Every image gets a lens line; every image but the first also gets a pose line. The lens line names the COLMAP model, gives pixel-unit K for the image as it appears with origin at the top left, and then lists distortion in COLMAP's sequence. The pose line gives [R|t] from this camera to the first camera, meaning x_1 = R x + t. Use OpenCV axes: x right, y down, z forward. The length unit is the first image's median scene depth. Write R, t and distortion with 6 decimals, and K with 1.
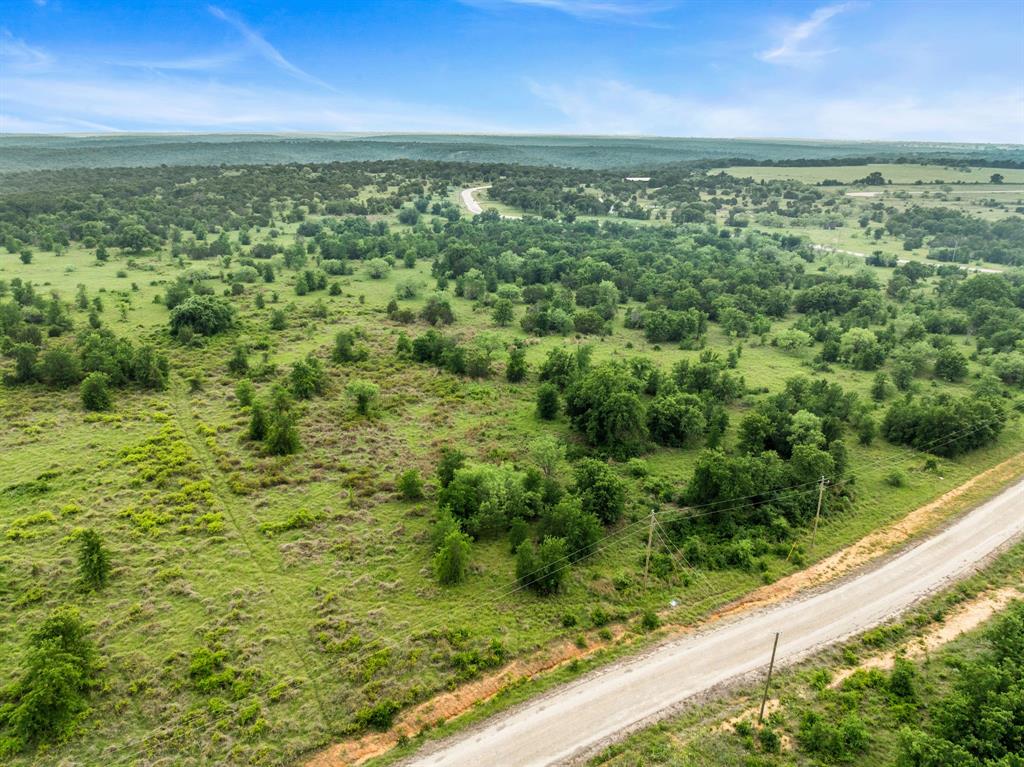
lens RADIAL K [[718.4, 0, 513.1], [0, 718.4, 381.8], [0, 0, 1]] dist [-0.045442, 0.014187]
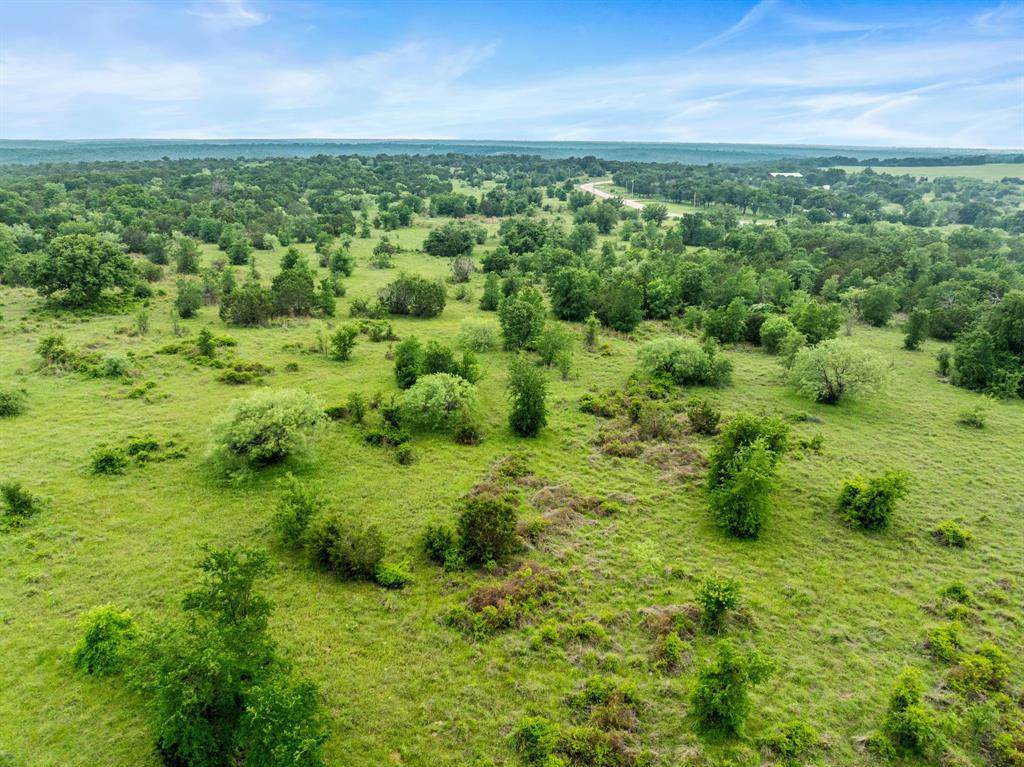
lens RADIAL K [[718.4, 0, 510.2], [0, 718.4, 384.9], [0, 0, 1]] dist [-0.045442, 0.014187]
pose [[0.999978, 0.000229, -0.006554, -0.418665], [-0.000284, 0.999965, -0.008373, -0.189172], [0.006551, 0.008375, 0.999943, 0.867681]]
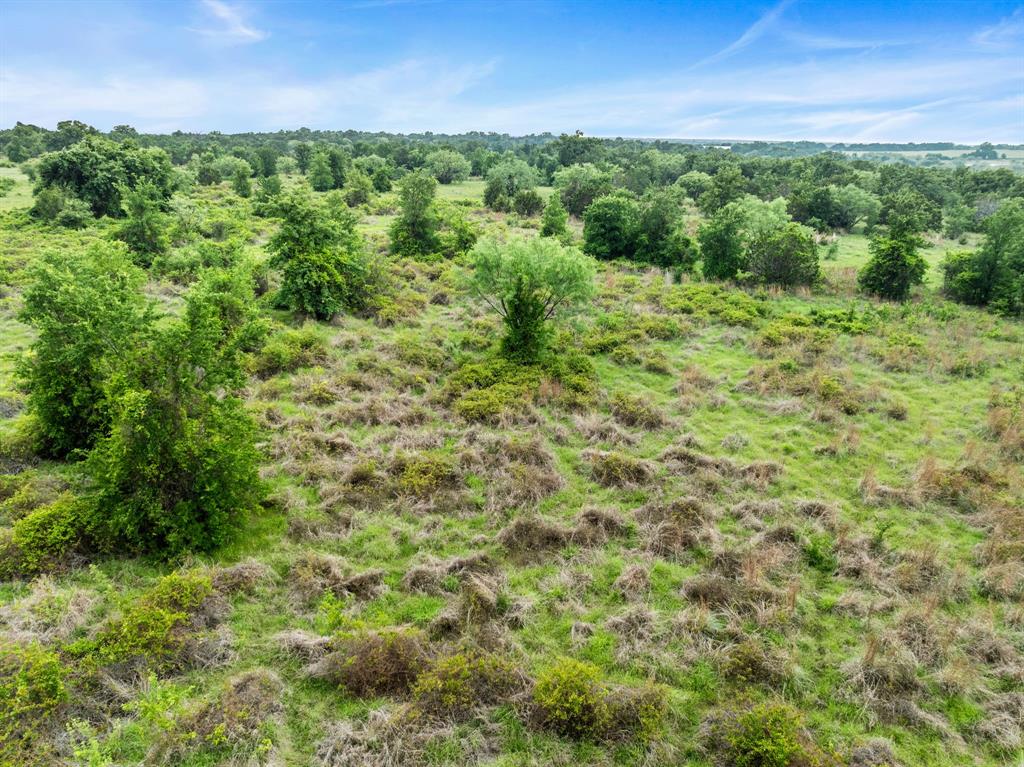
lens RADIAL K [[718.4, 0, 512.7], [0, 718.4, 378.9], [0, 0, 1]] dist [-0.045442, 0.014187]
pose [[0.999388, 0.014232, -0.031964, -0.140636], [-0.014649, 0.999810, -0.012840, 0.036932], [0.031776, 0.013301, 0.999407, 0.500514]]
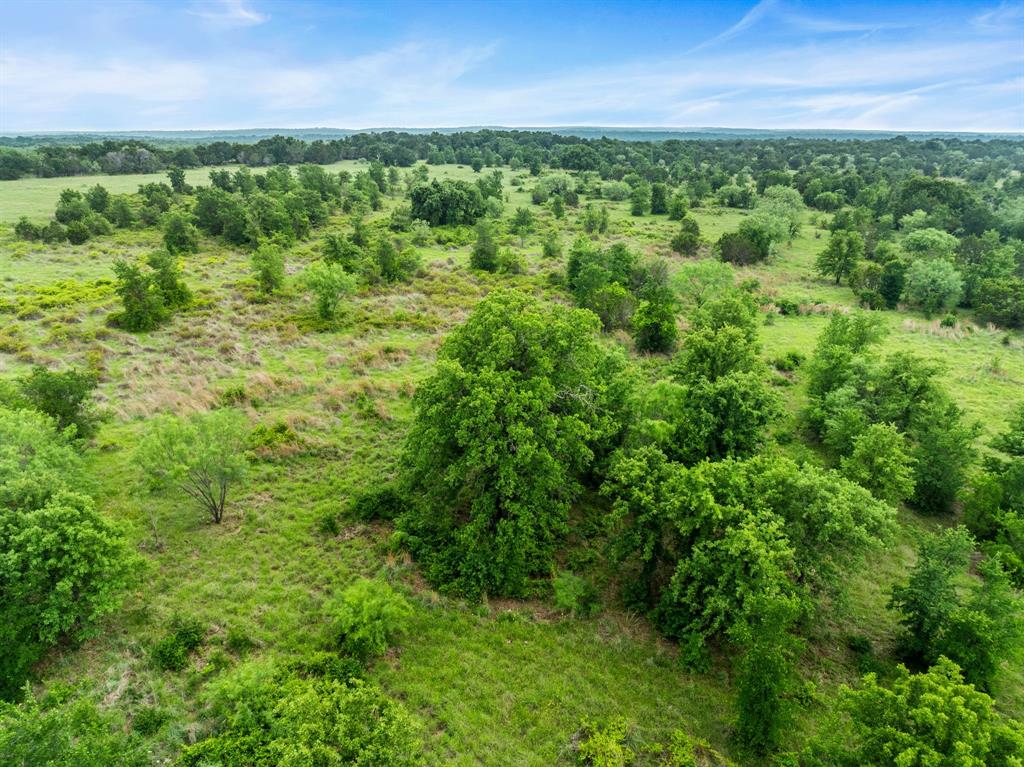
lens RADIAL K [[718.4, 0, 520.8], [0, 718.4, 382.0], [0, 0, 1]] dist [-0.045442, 0.014187]
pose [[0.633243, 0.252250, -0.731692, 0.234300], [-0.255205, 0.960576, 0.110290, -0.009630], [0.730666, 0.116891, 0.672654, 0.502410]]
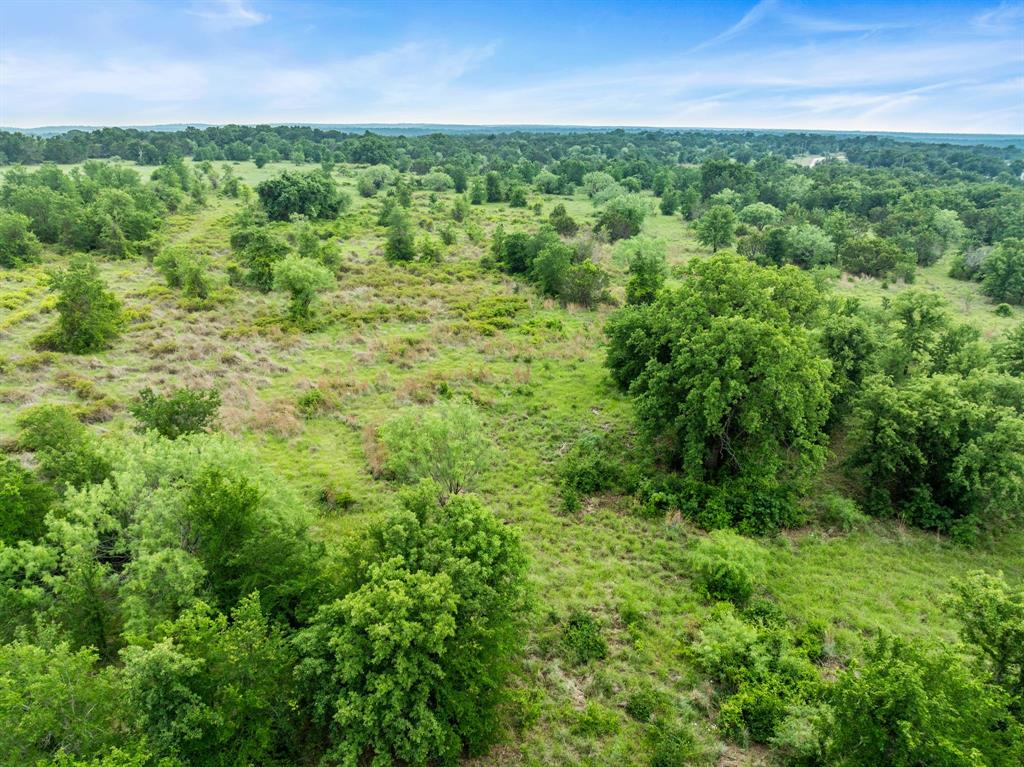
lens RADIAL K [[718.4, 0, 516.4], [0, 718.4, 376.8], [0, 0, 1]] dist [-0.045442, 0.014187]
pose [[0.872436, 0.158905, -0.462174, 0.130946], [-0.162092, 0.986220, 0.033105, 0.028446], [0.461066, 0.046033, 0.886171, 0.414278]]
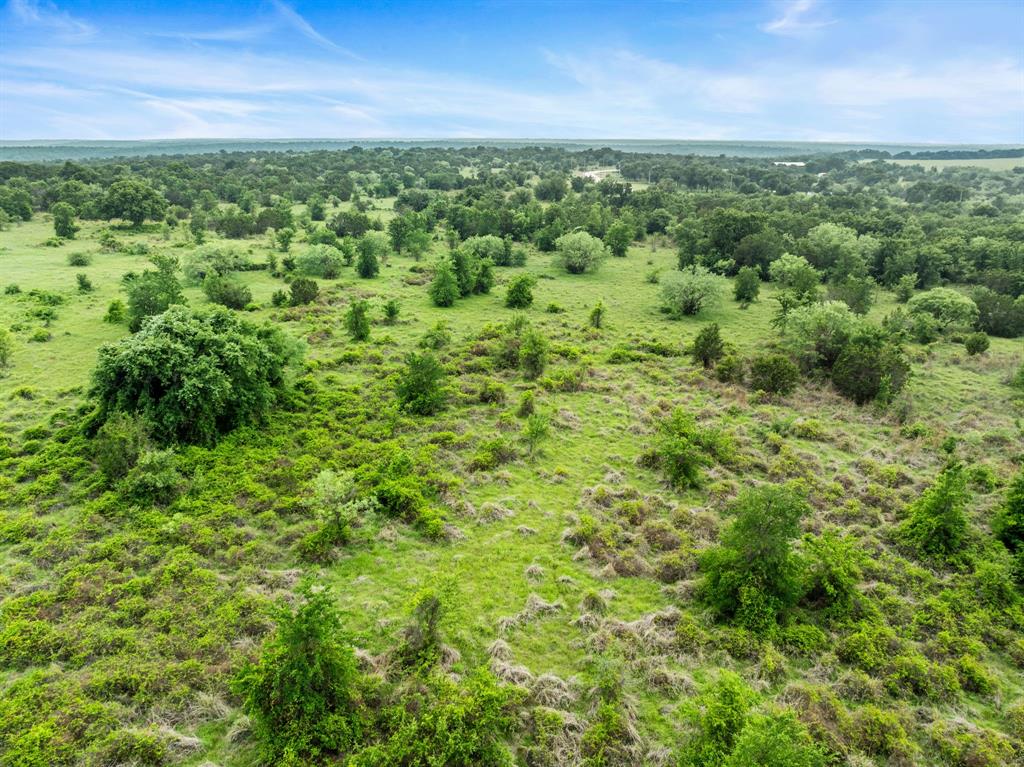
lens RADIAL K [[718.4, 0, 511.7], [0, 718.4, 380.1], [0, 0, 1]] dist [-0.045442, 0.014187]
pose [[0.996470, 0.019253, -0.081710, -0.246646], [-0.020364, 0.999711, -0.012790, -0.080261], [0.081440, 0.014409, 0.996574, 0.637503]]
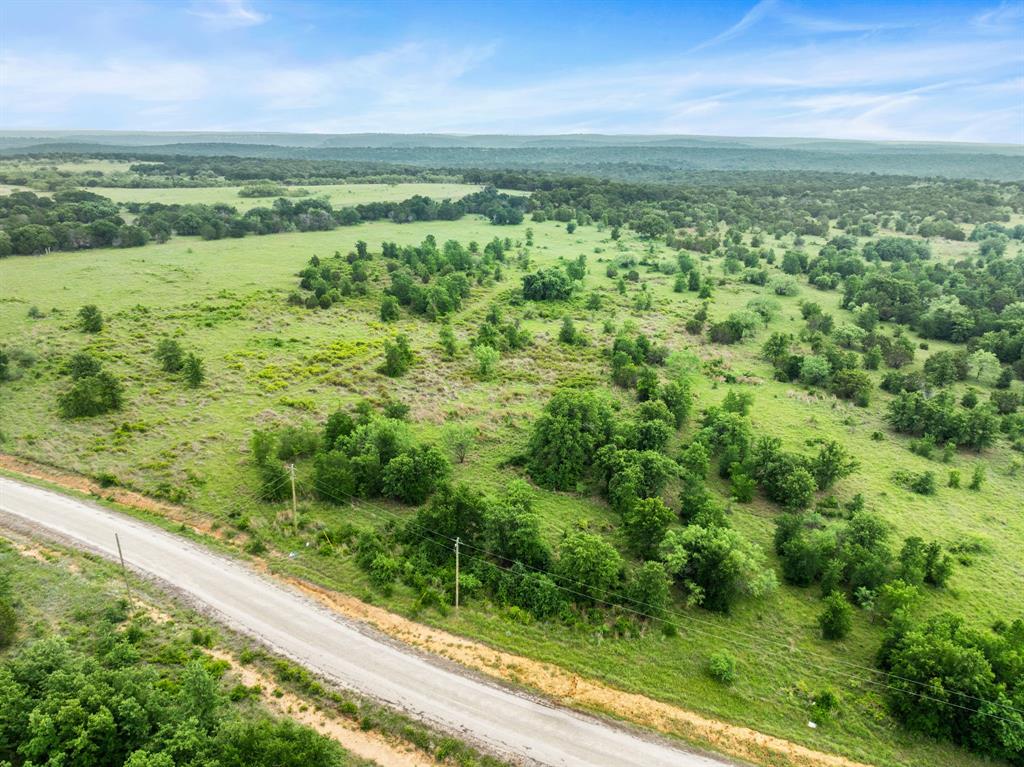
lens RADIAL K [[718.4, 0, 515.8], [0, 718.4, 391.5], [0, 0, 1]] dist [-0.045442, 0.014187]
pose [[0.519771, 0.291190, -0.803148, 0.528278], [-0.290015, 0.944432, 0.154726, -0.087153], [0.803573, 0.152502, 0.575338, 0.260183]]
